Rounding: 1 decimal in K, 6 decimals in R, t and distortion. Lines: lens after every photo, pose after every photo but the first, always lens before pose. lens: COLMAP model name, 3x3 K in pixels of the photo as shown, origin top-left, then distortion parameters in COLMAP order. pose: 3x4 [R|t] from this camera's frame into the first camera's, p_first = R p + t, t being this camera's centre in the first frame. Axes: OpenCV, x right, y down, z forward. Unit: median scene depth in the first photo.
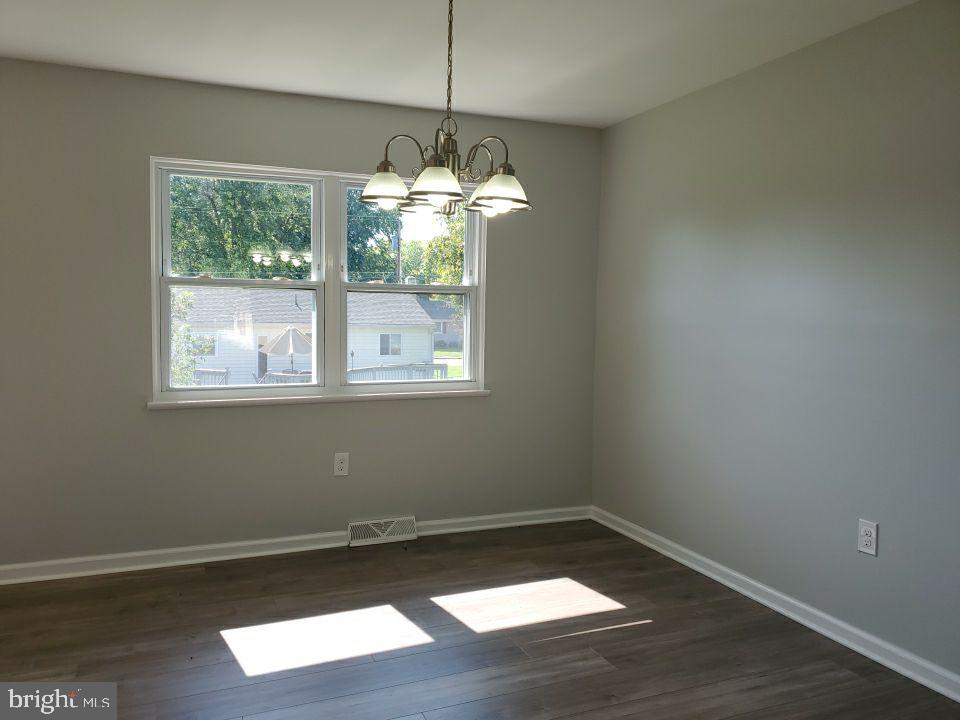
lens RADIAL K [[755.3, 0, 480.7], [0, 755.3, 360.0], [0, 0, 1]] dist [0.043205, -0.034547]
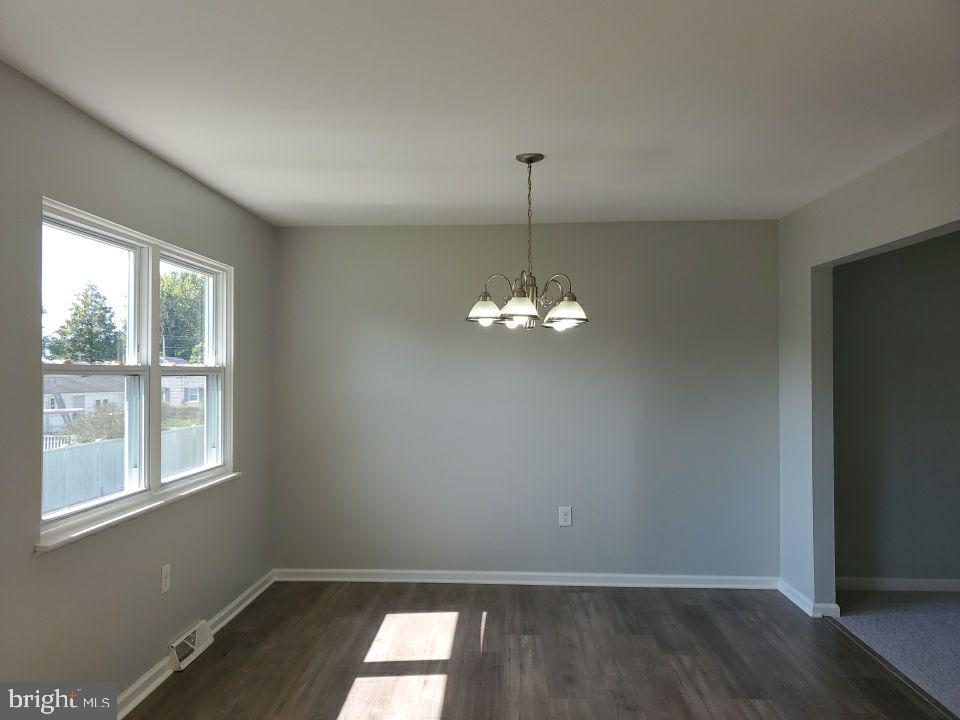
lens RADIAL K [[755.3, 0, 480.7], [0, 755.3, 361.2], [0, 0, 1]] dist [0.043205, -0.034547]
pose [[0.441115, -0.003269, 0.897444, -0.871615], [0.066583, 0.997357, -0.029094, -0.062301], [-0.894977, 0.072589, 0.440167, 0.312789]]
